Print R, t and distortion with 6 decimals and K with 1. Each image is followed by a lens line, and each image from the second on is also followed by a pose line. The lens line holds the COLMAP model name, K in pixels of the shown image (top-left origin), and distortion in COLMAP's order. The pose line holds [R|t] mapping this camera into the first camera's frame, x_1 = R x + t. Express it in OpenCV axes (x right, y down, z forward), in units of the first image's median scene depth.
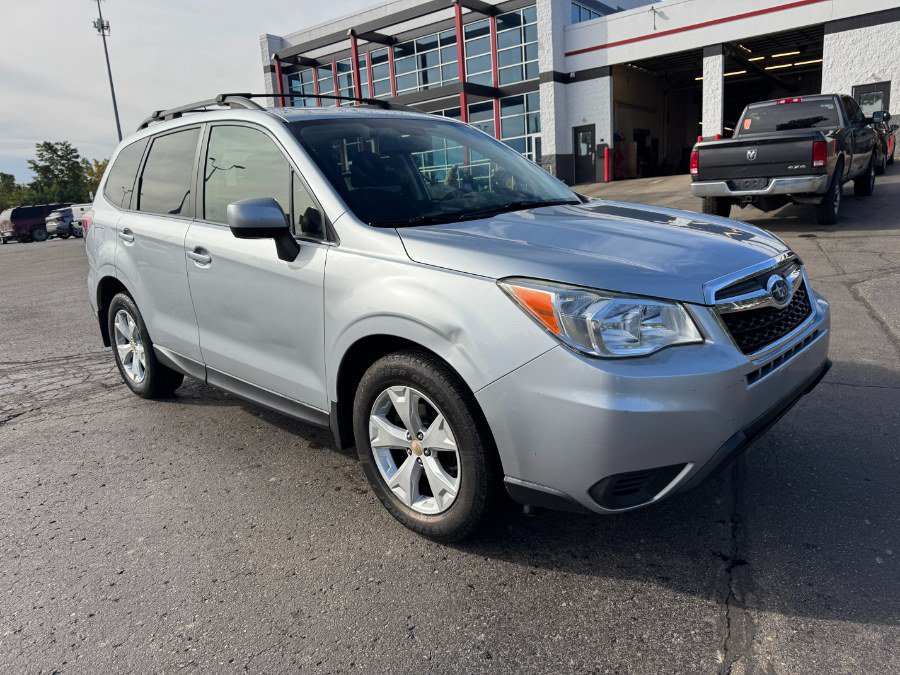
lens RADIAL K [[632.8, 0, 448.9], [0, 632.8, 341.6], [0, 0, 1]] dist [0.007908, -0.020048]
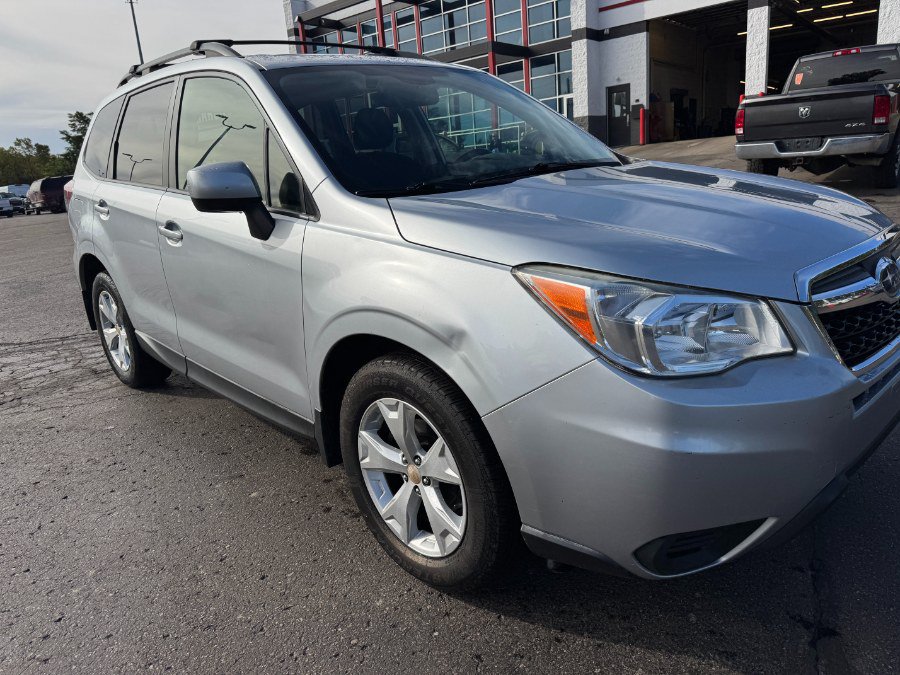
lens RADIAL K [[632.8, 0, 448.9], [0, 632.8, 341.6], [0, 0, 1]] dist [0.007908, -0.020048]
pose [[0.998963, 0.001929, -0.045491, 0.019878], [0.000338, 0.998761, 0.049762, -0.026697], [0.045530, -0.049725, 0.997725, 0.138713]]
